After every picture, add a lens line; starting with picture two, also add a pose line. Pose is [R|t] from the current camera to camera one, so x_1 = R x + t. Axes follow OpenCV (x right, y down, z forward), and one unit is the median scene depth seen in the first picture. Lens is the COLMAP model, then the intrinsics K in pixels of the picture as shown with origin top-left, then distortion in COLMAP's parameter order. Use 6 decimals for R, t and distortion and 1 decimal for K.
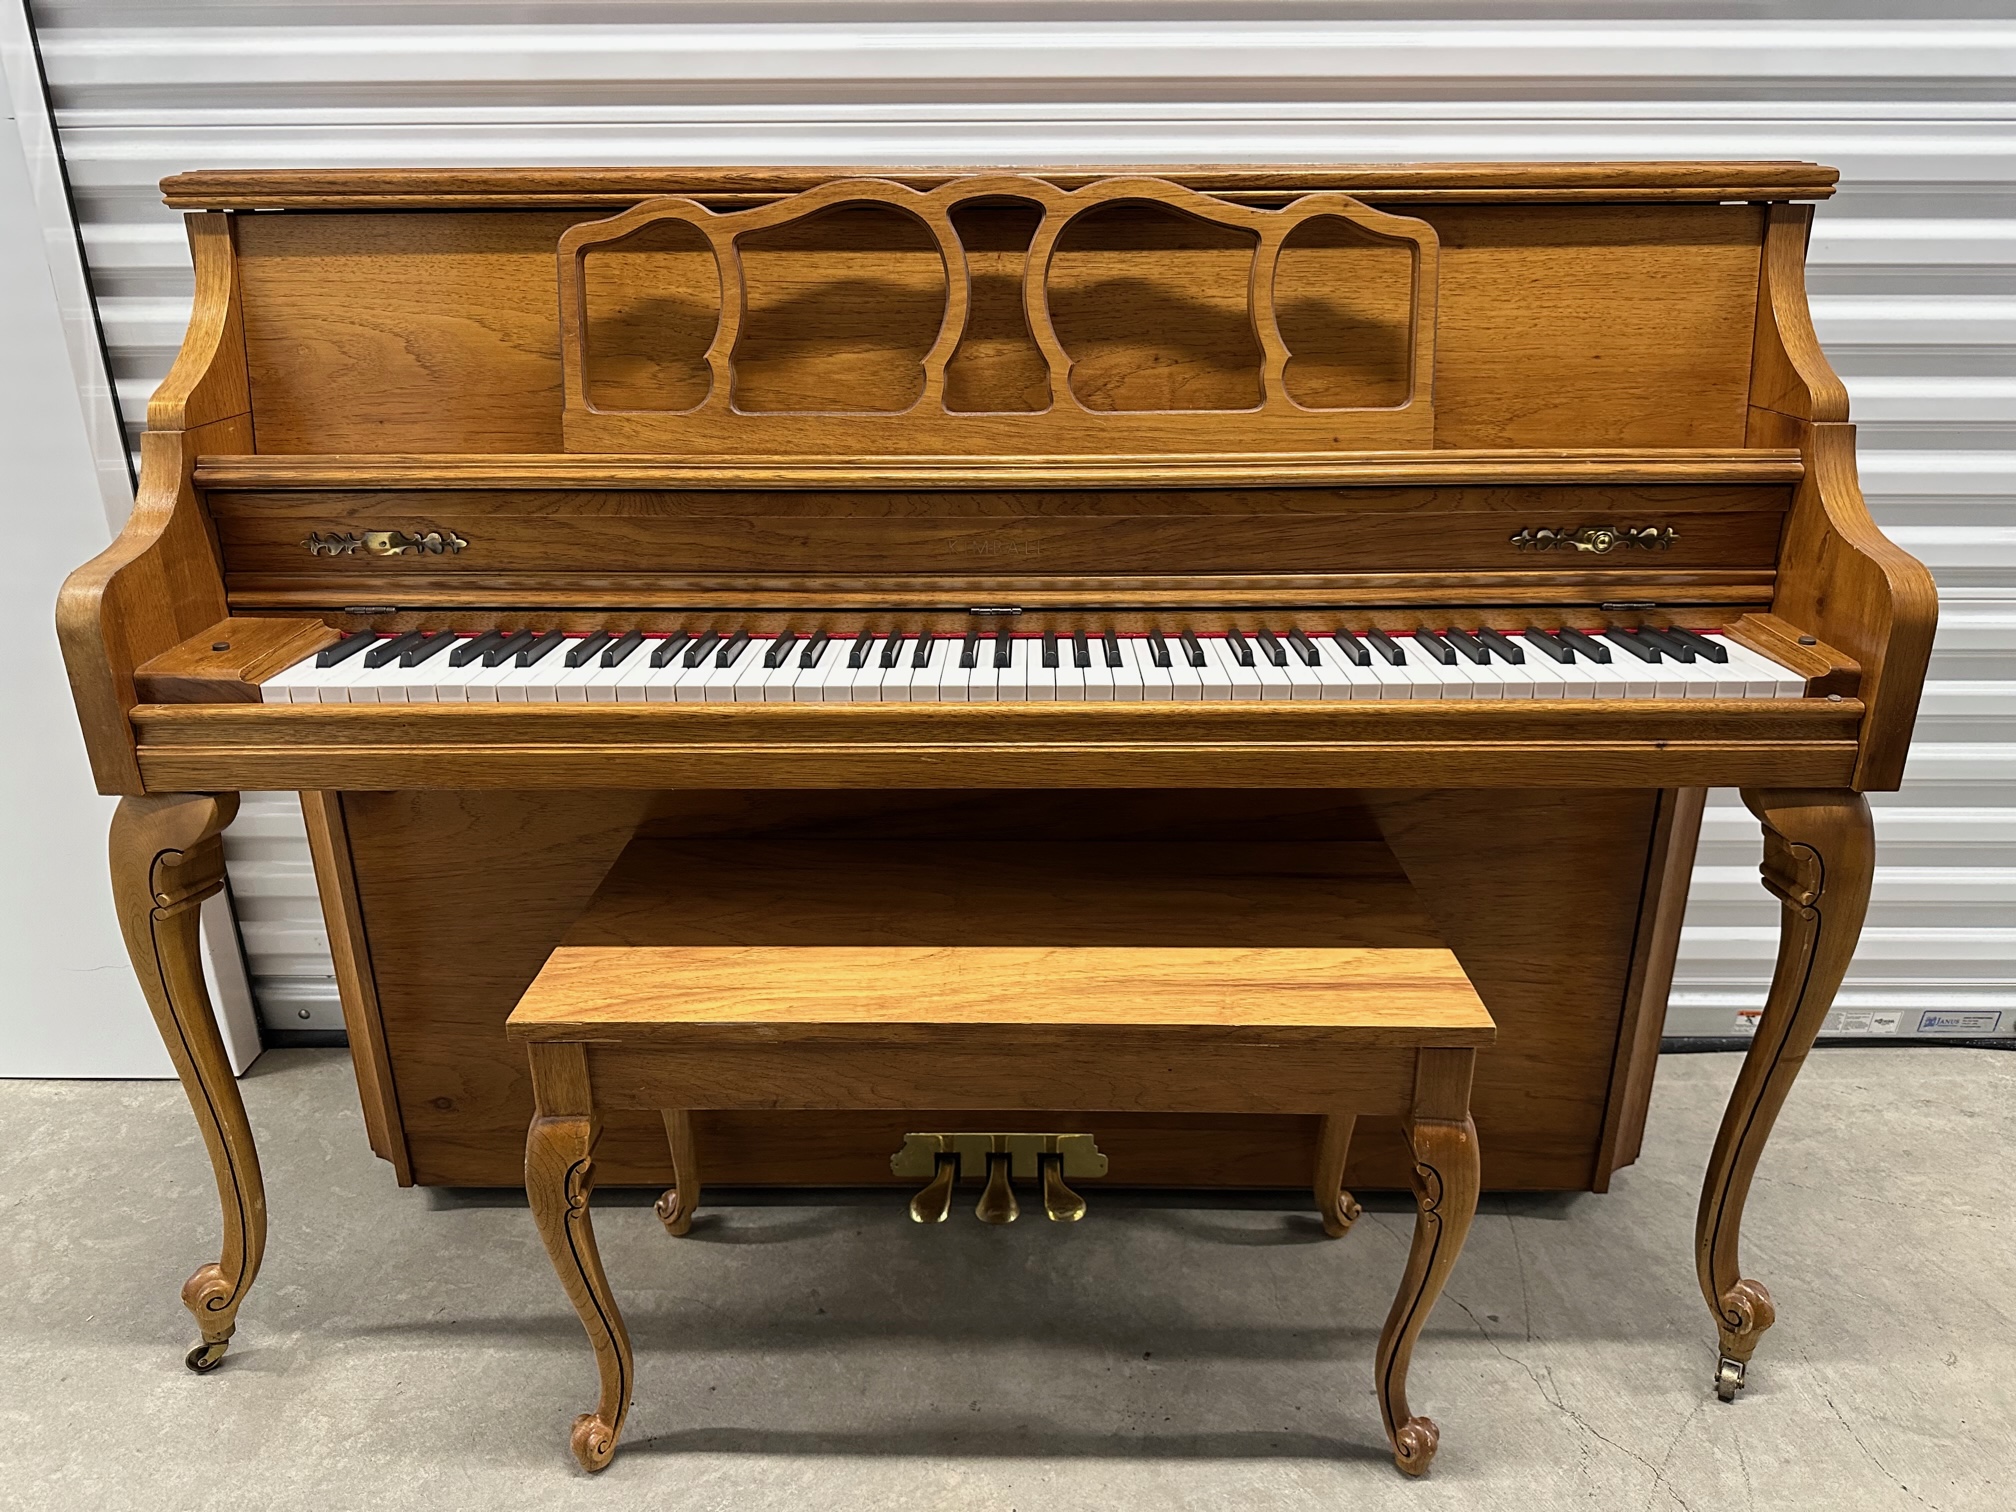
lens RADIAL K [[1435.8, 0, 1010.4], [0, 1435.8, 810.4], [0, 0, 1]] dist [0.030845, -0.035249]
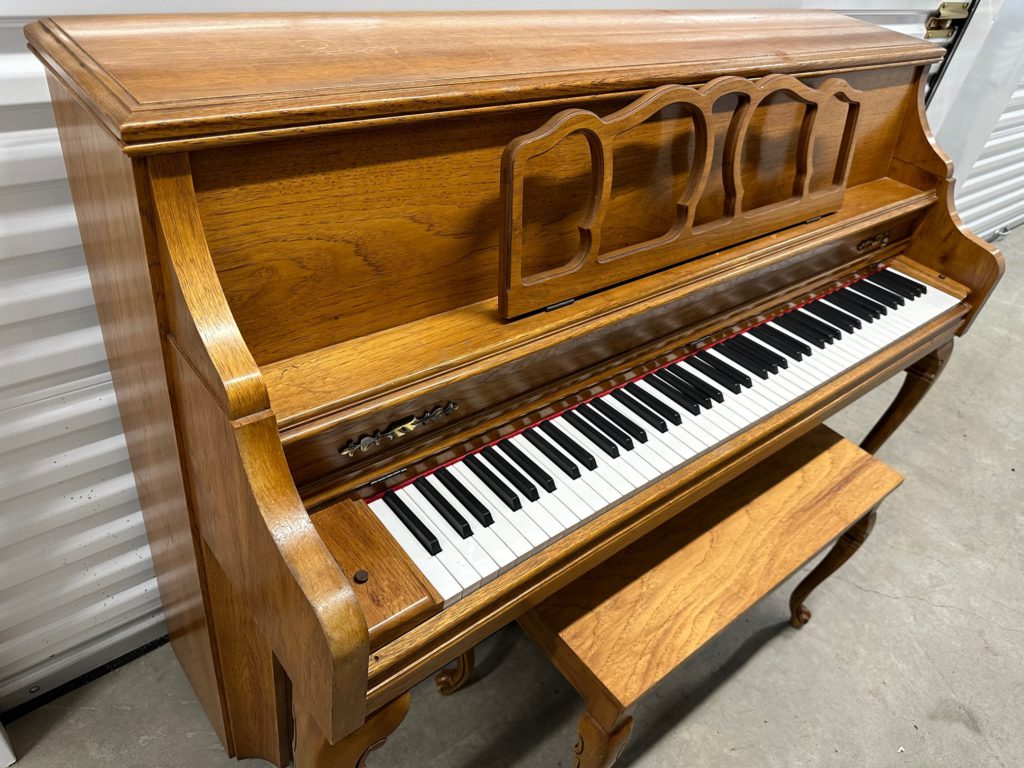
lens RADIAL K [[729.3, 0, 513.2], [0, 729.3, 411.6], [0, 0, 1]] dist [0.030845, -0.035249]
pose [[0.744555, -0.325309, 0.582934, -0.710992], [0.104501, 0.919261, 0.379524, -0.416794], [-0.659331, -0.221659, 0.718436, 0.500636]]
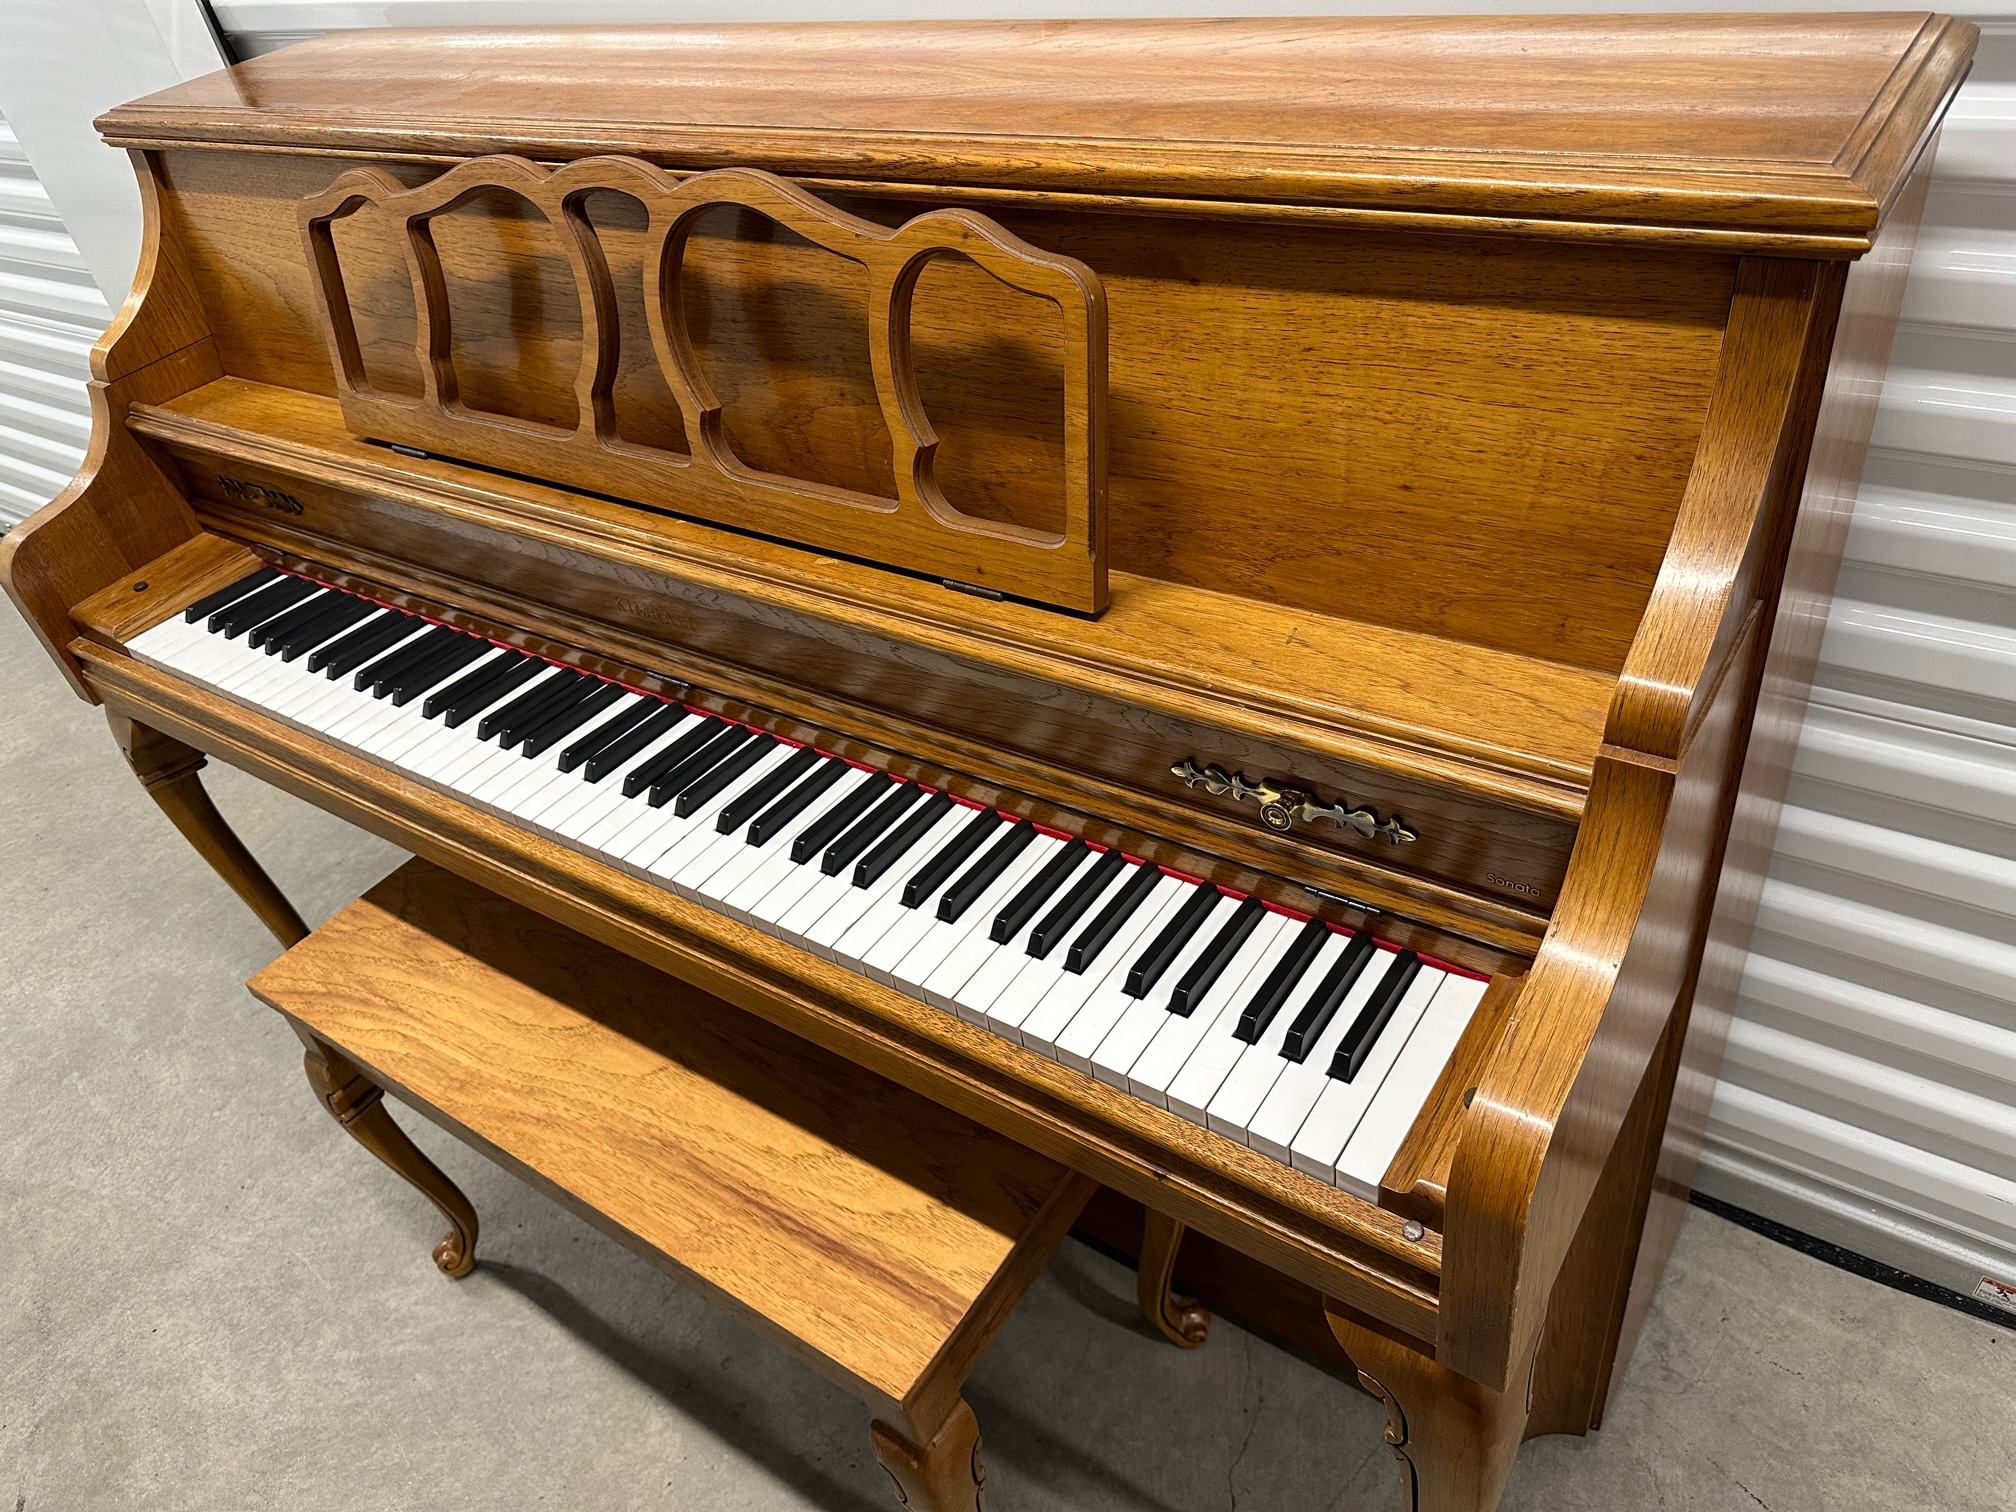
lens RADIAL K [[1435.8, 0, 1010.4], [0, 1435.8, 810.4], [0, 0, 1]] dist [0.030845, -0.035249]
pose [[0.819773, 0.269346, -0.505396, 0.614451], [-0.073972, 0.924905, 0.372933, -0.404832], [0.567892, -0.268335, 0.778136, 0.423135]]
